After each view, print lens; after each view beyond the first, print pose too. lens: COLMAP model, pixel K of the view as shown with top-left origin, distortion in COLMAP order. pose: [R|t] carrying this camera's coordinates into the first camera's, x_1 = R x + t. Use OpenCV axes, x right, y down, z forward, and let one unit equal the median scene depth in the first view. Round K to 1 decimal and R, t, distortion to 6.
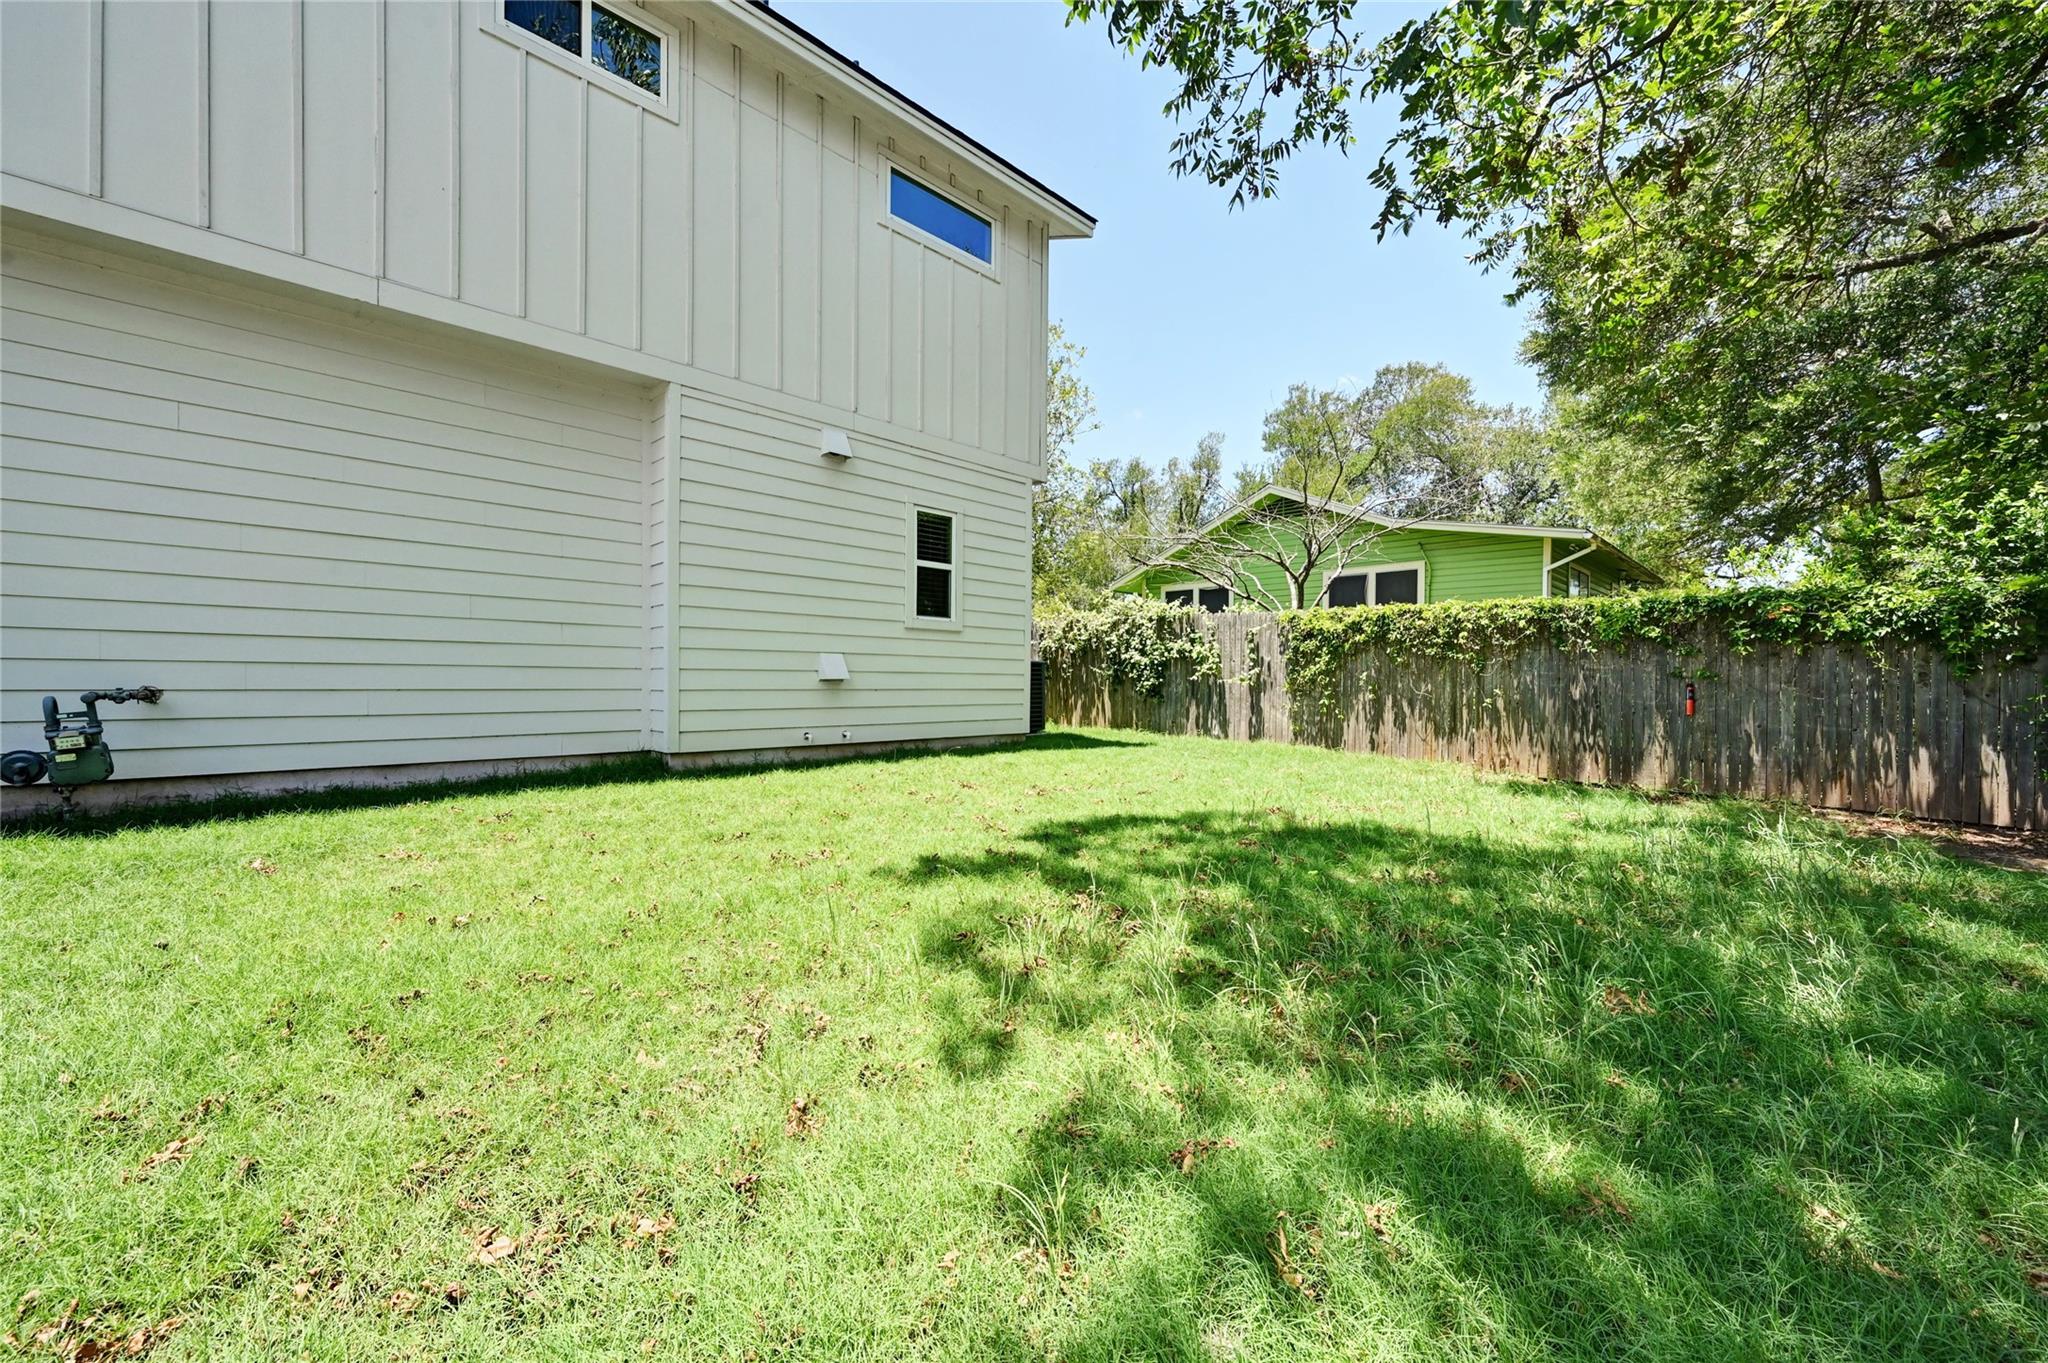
lens RADIAL K [[814.0, 0, 1013.1], [0, 814.0, 675.8], [0, 0, 1]] dist [0.003736, -0.000124]
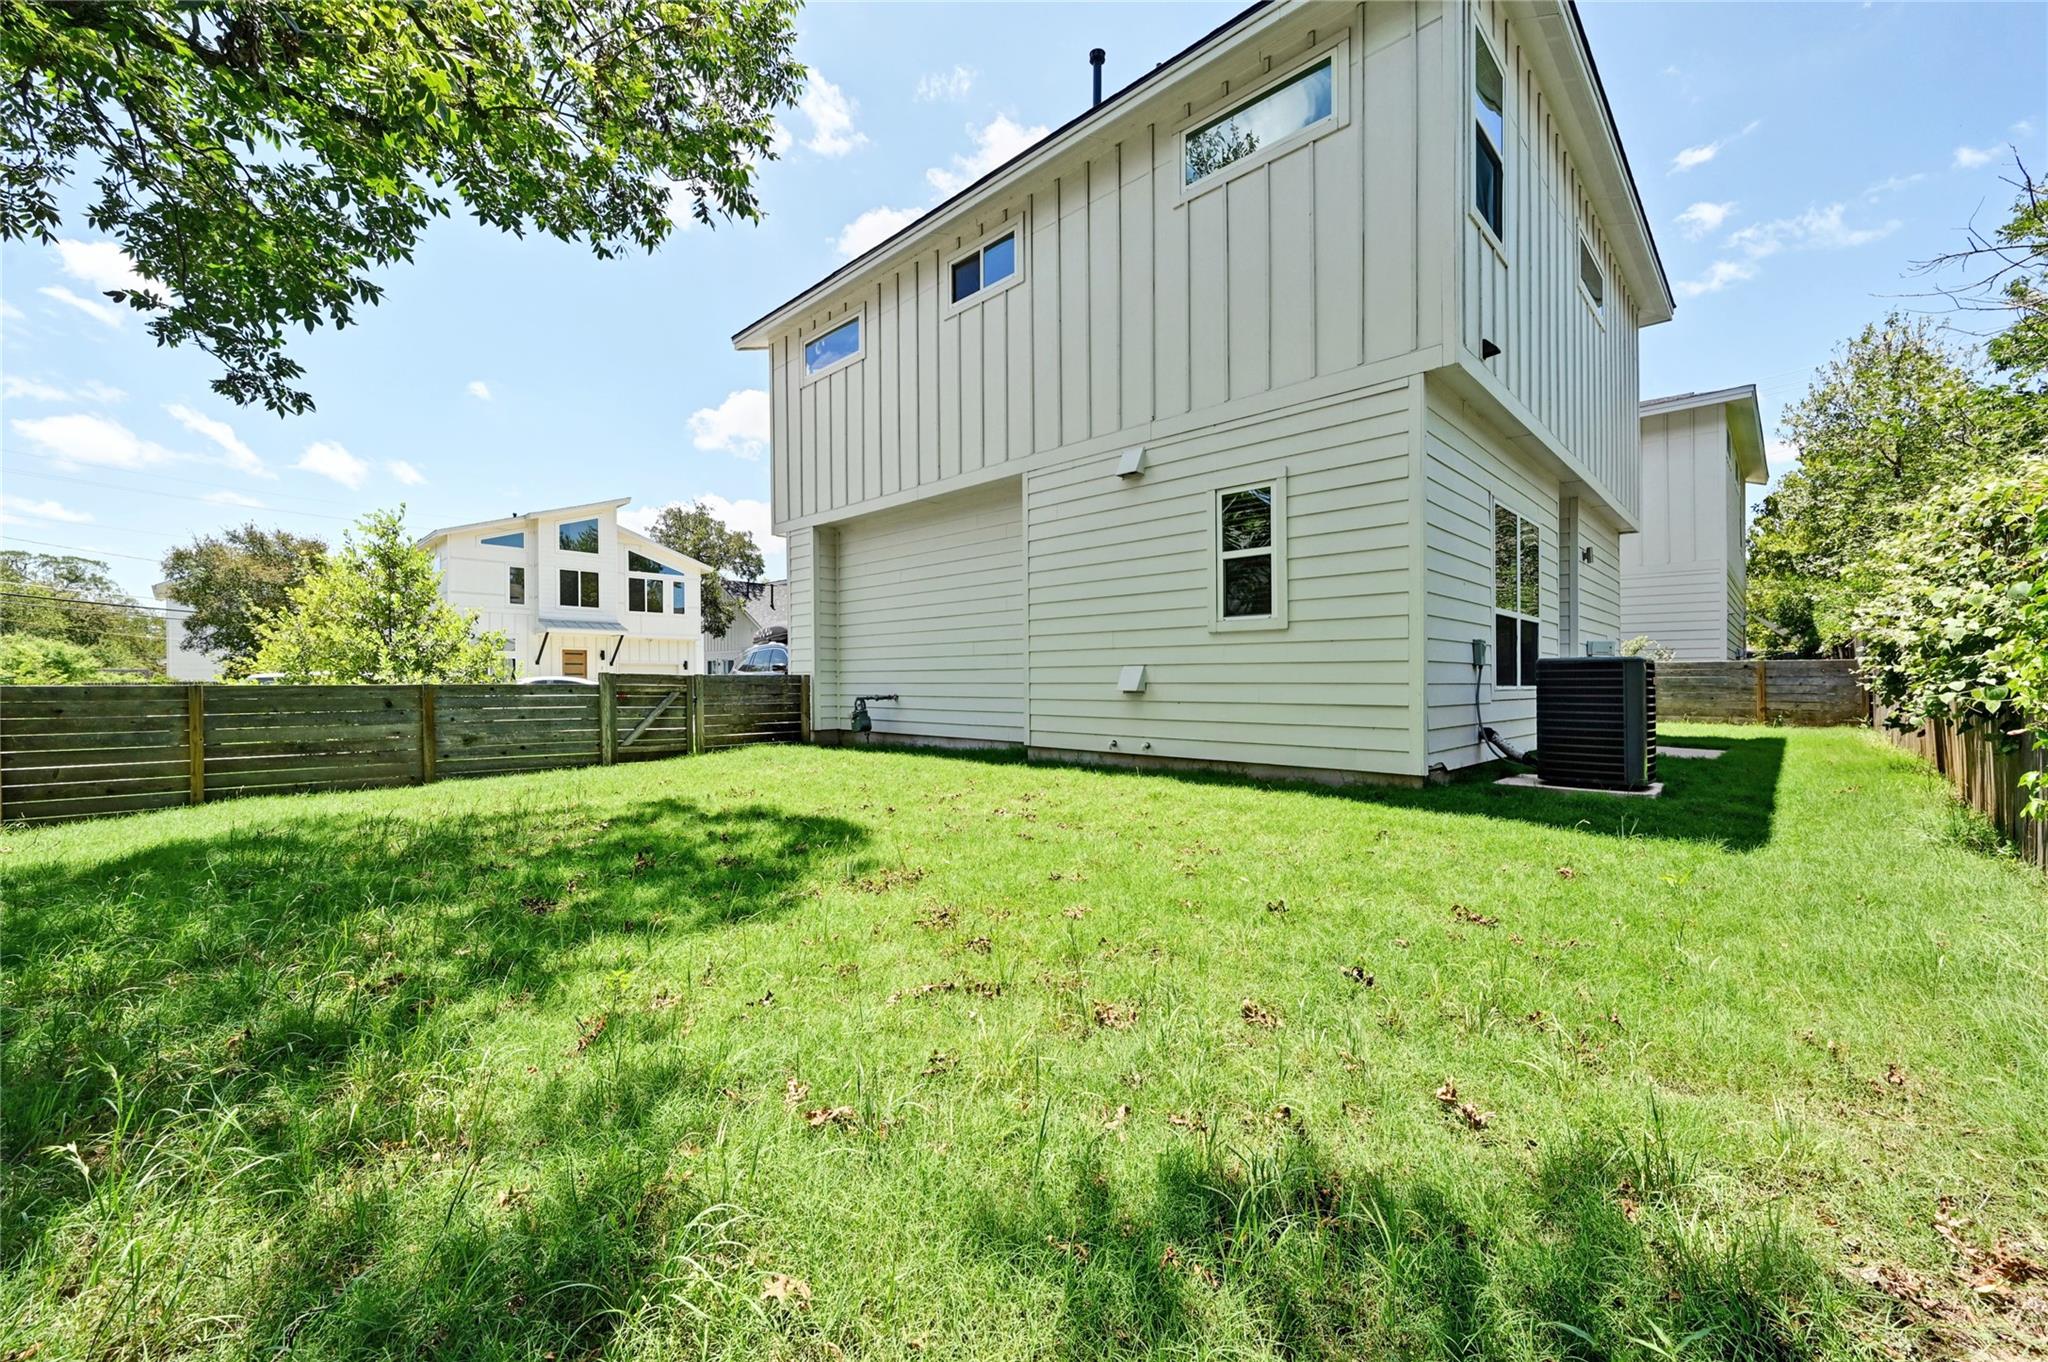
lens RADIAL K [[814.0, 0, 1024.3], [0, 814.0, 687.3], [0, 0, 1]] dist [0.003736, -0.000124]
pose [[0.005727, -0.007934, -0.999952, 0.784498], [0.001789, 0.999967, -0.007923, 0.007251], [0.999982, -0.001744, 0.005741, 0.829826]]
